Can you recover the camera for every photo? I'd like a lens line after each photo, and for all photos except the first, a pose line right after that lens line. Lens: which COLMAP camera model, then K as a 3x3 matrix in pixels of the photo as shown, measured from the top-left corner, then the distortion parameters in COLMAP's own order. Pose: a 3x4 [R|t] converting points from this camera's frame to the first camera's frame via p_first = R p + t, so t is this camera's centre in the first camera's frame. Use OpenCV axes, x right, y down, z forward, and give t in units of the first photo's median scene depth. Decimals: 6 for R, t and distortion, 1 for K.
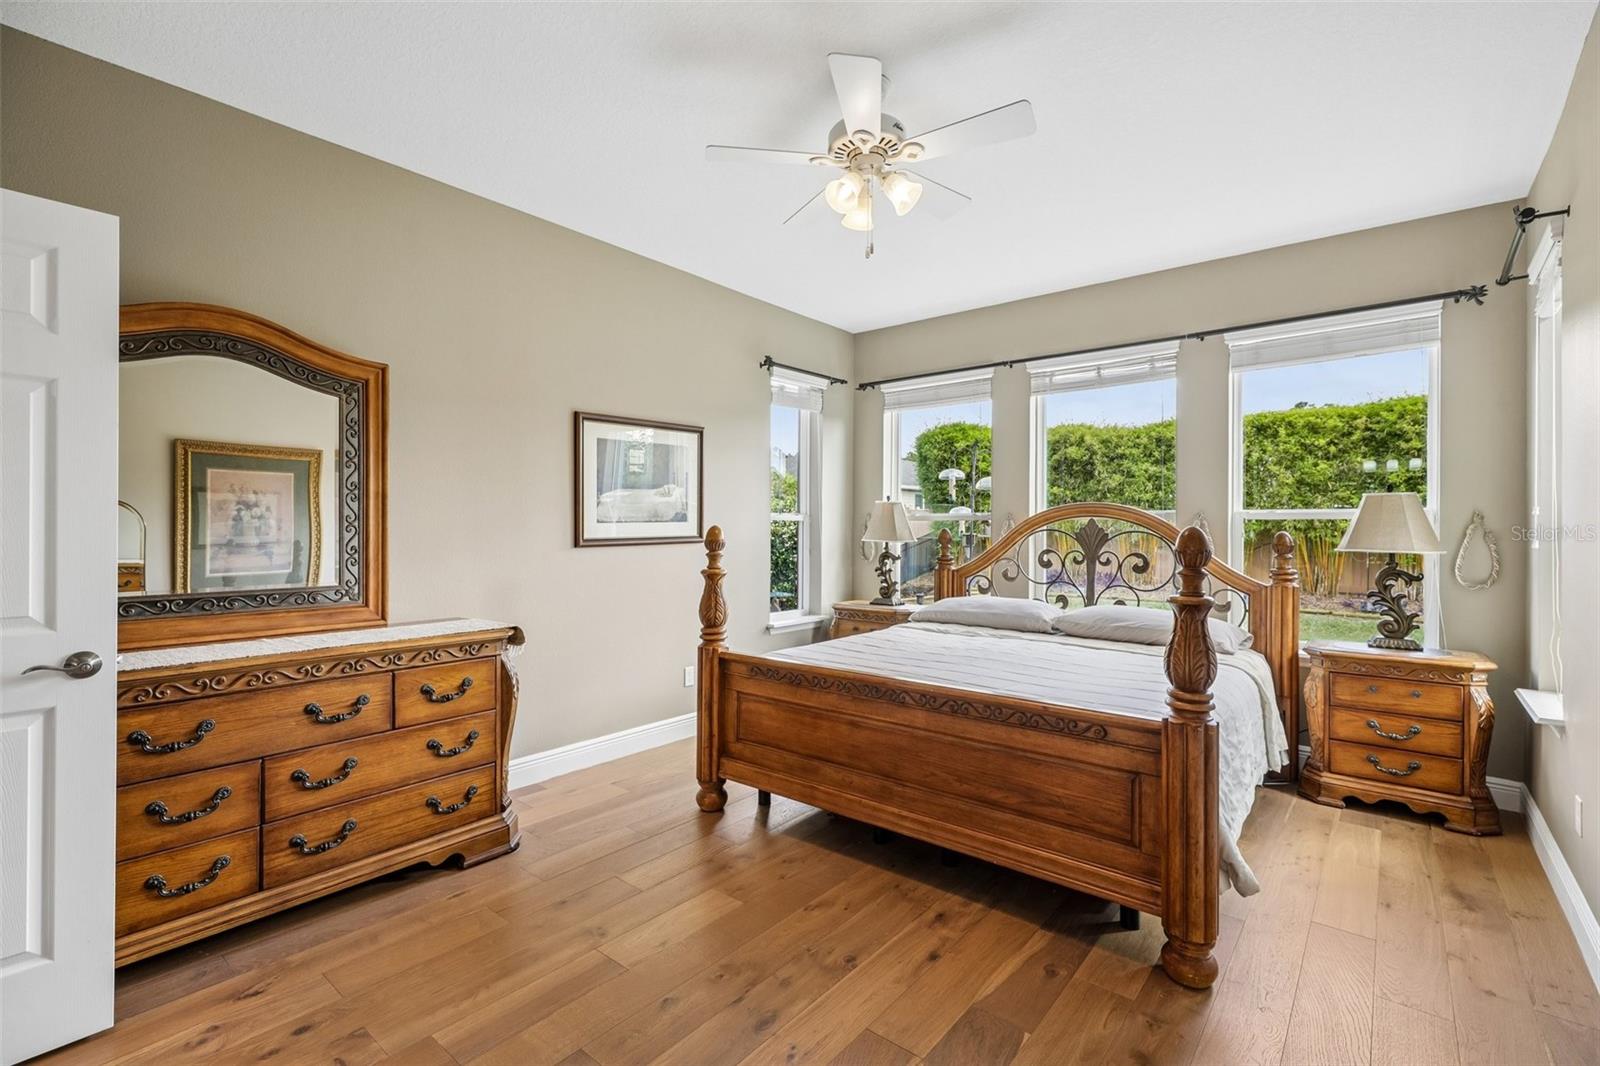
lens RADIAL K [[718.4, 0, 803.5], [0, 718.4, 529.7], [0, 0, 1]] dist [-0.004835, 0.003522]
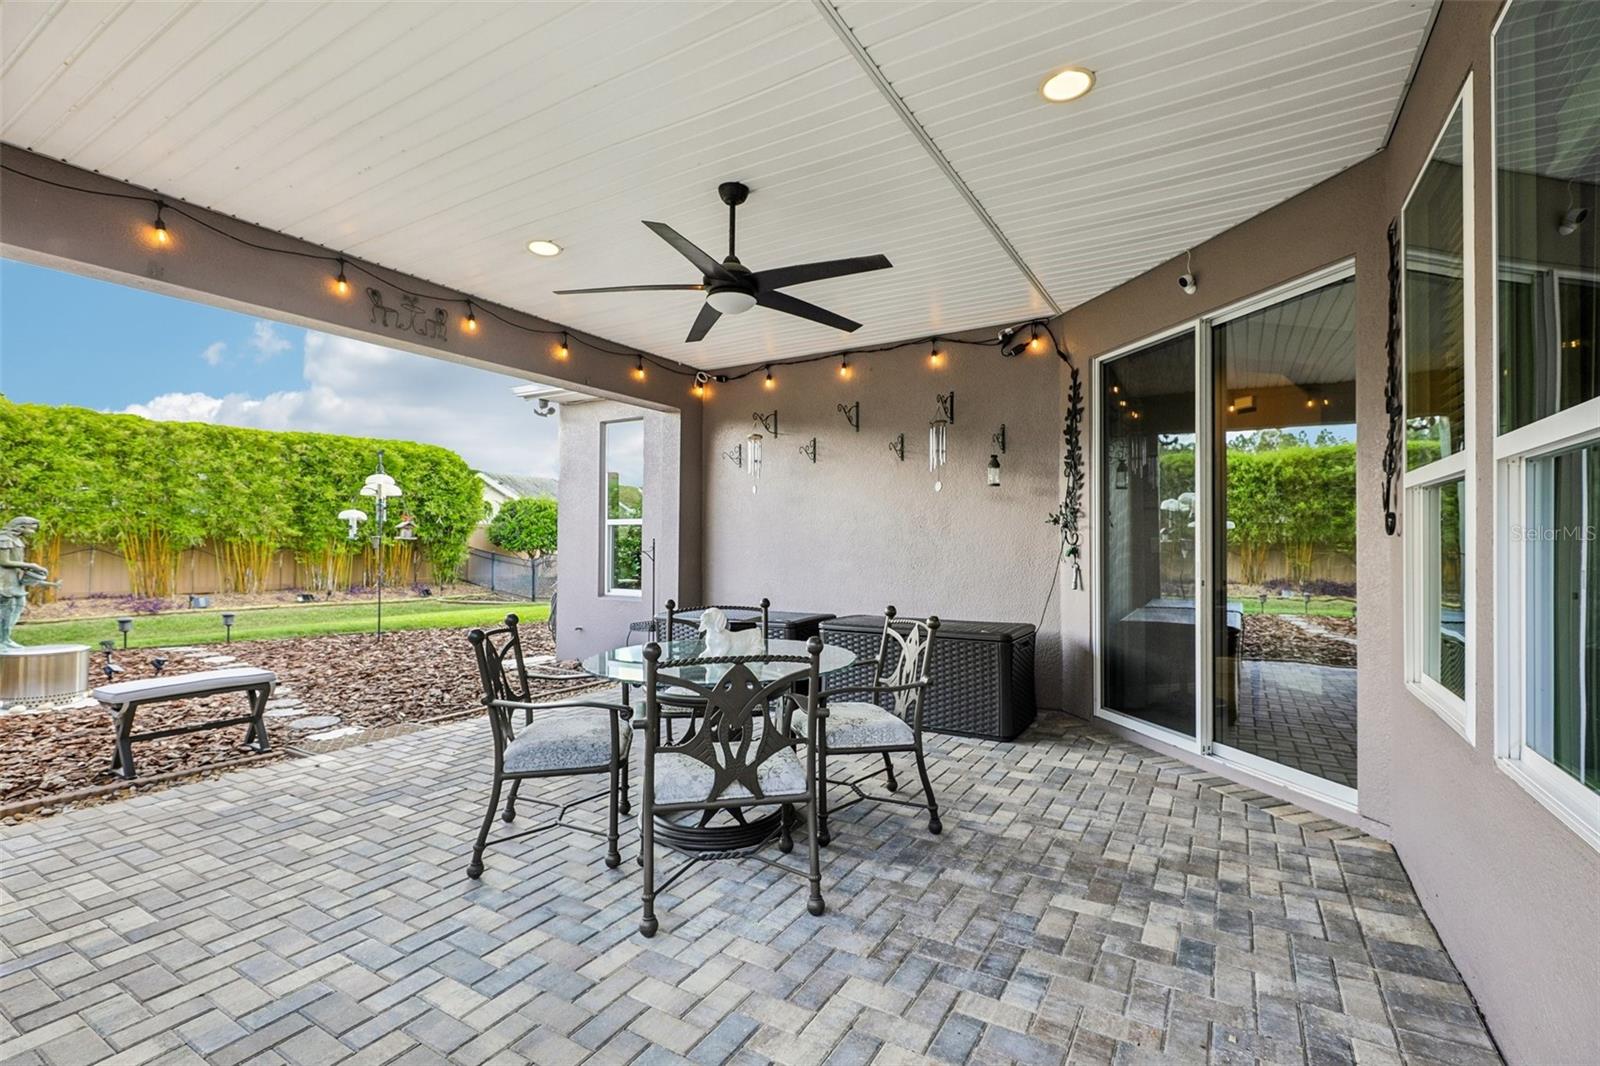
lens RADIAL K [[718.4, 0, 806.5], [0, 718.4, 533.8], [0, 0, 1]] dist [-0.004835, 0.003522]
pose [[-0.151301, 0.005389, 0.988473, -1.705005], [0.002634, 0.999984, -0.005048, 0.016207], [-0.988484, 0.001840, -0.151312, 1.025186]]
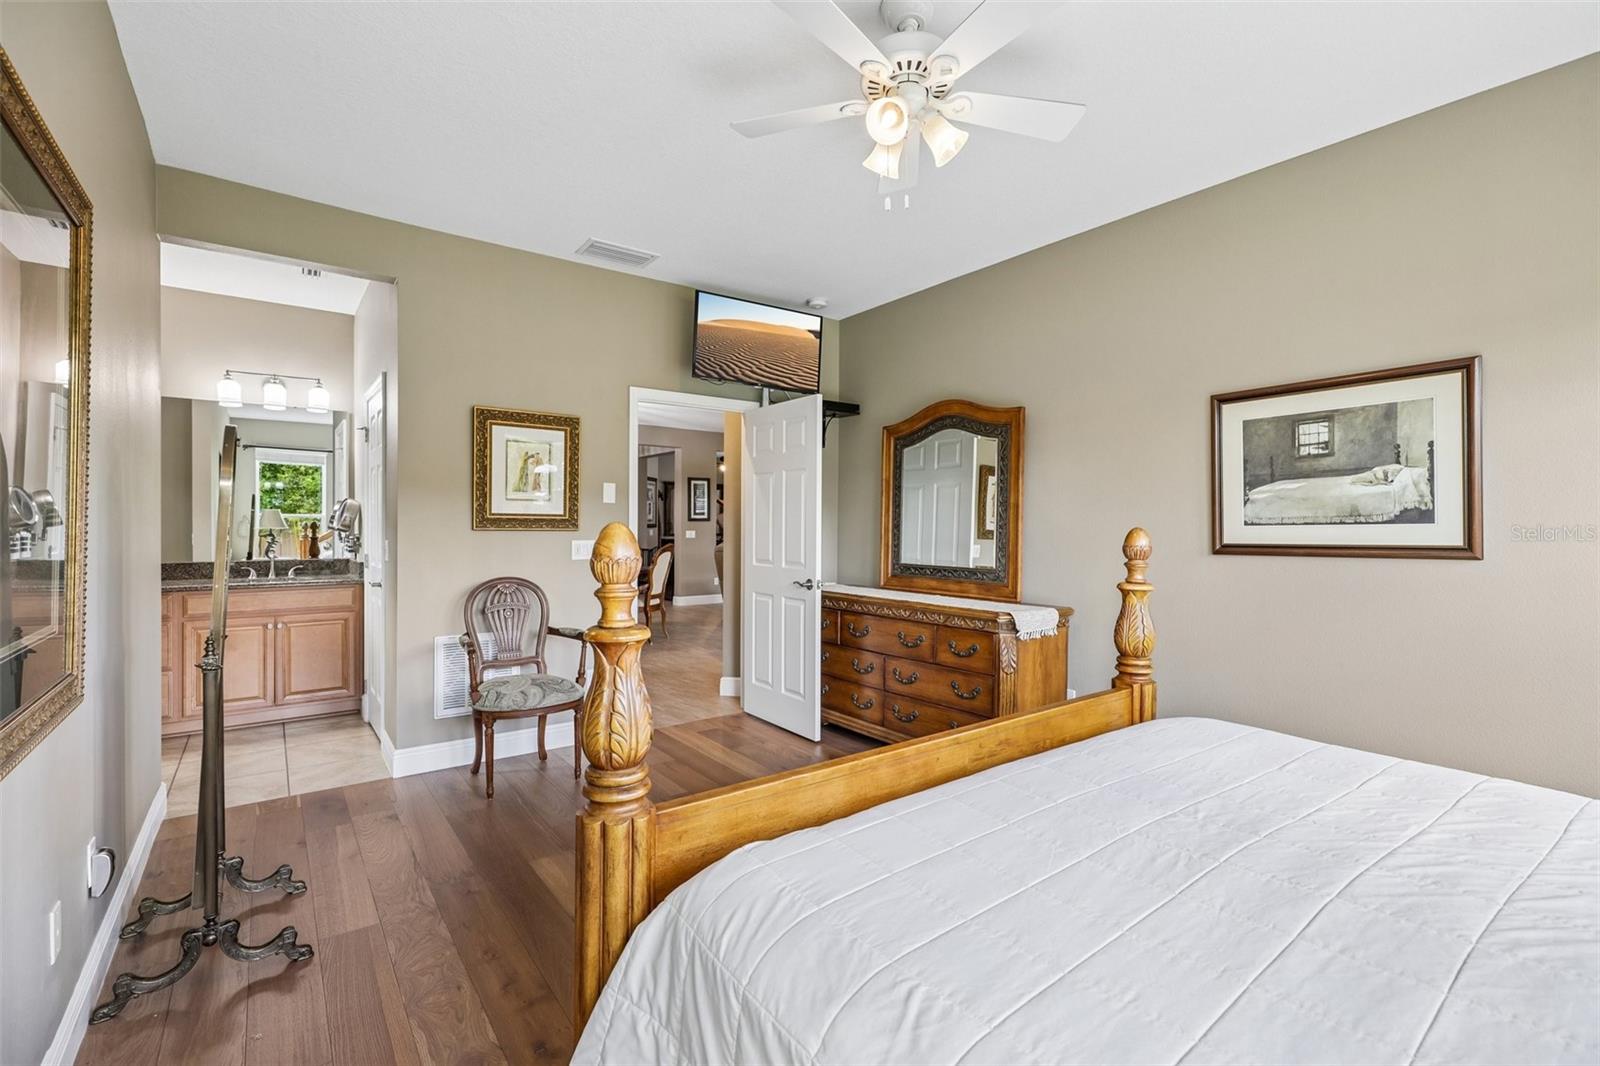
lens RADIAL K [[718.4, 0, 814.9], [0, 718.4, 528.9], [0, 0, 1]] dist [-0.004835, 0.003522]
pose [[-0.231603, -0.001217, -0.972810, 0.564499], [-0.011631, 0.999931, 0.001518, -0.001087], [0.972741, 0.011667, -0.231601, 0.661112]]
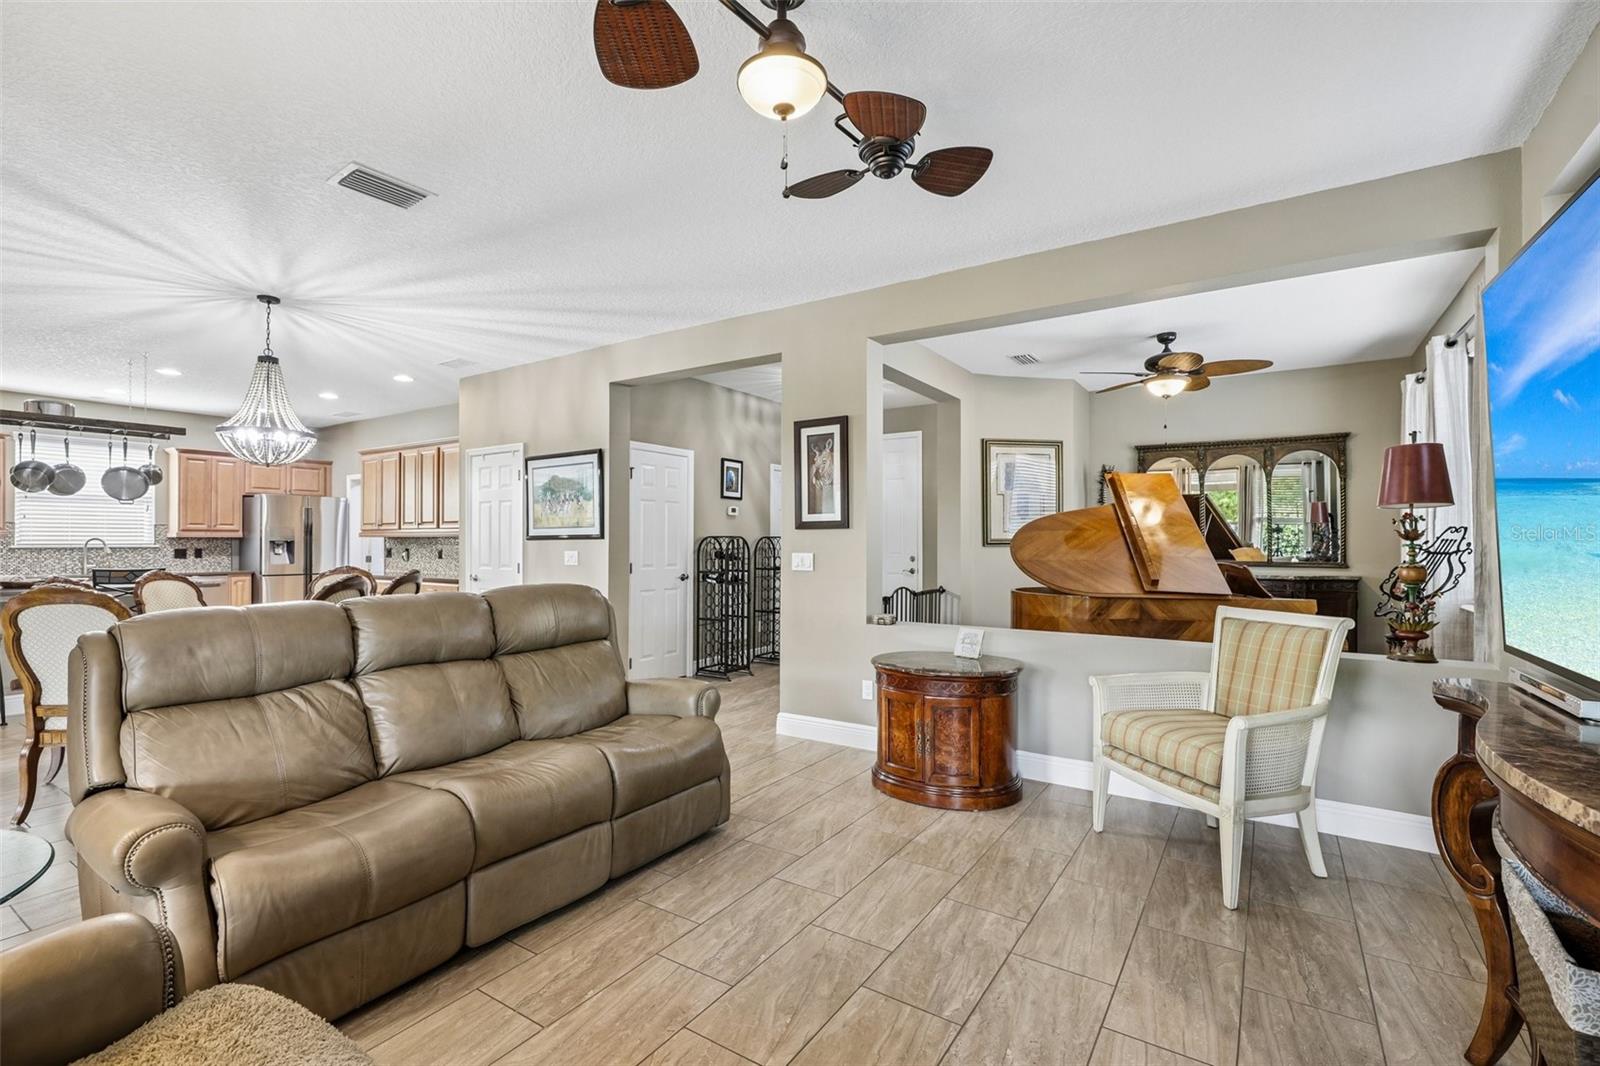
lens RADIAL K [[718.4, 0, 803.4], [0, 718.4, 533.6], [0, 0, 1]] dist [-0.004835, 0.003522]
pose [[-0.993281, -0.006272, -0.115557, -1.716065], [-0.005859, 0.999975, -0.003913, -0.008382], [0.115578, -0.003210, -0.993293, 0.668544]]
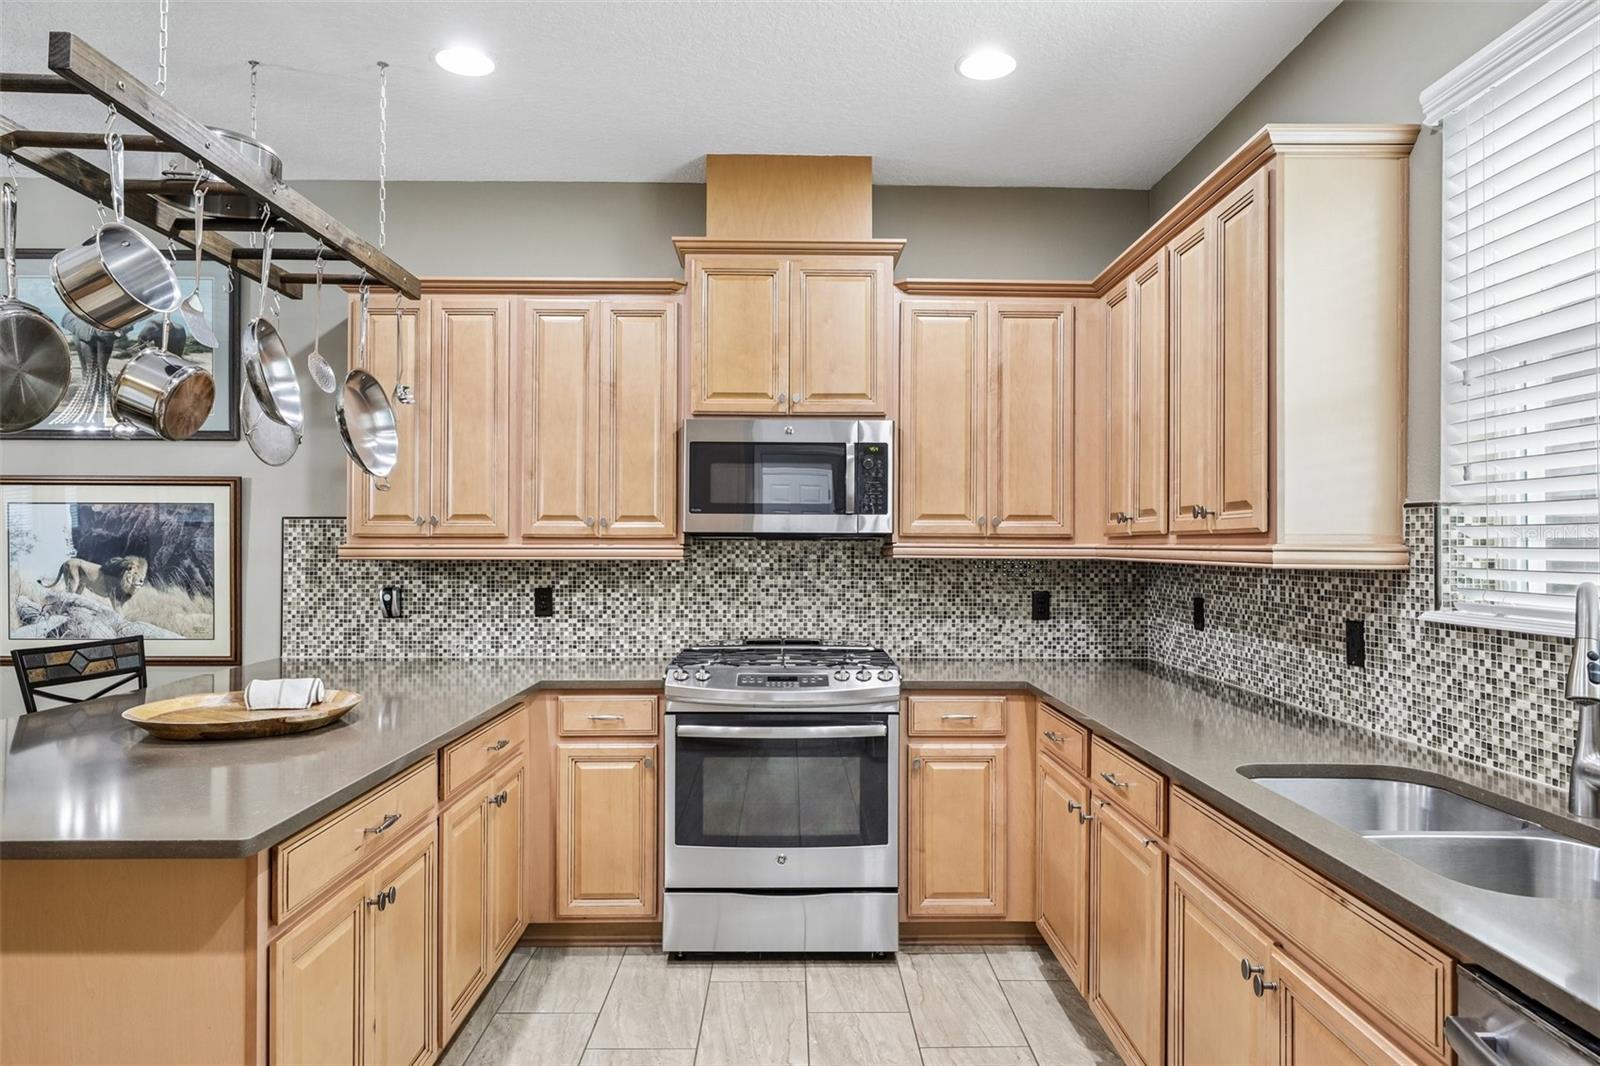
lens RADIAL K [[961.9, 0, 805.5], [0, 961.9, 528.1], [0, 0, 1]] dist [0.000238, -0.000471]
pose [[0.755120, 0.007581, 0.655543, -0.695660], [0.006436, 0.999799, -0.018976, -0.010799], [-0.655555, 0.018548, 0.754920, -1.266002]]
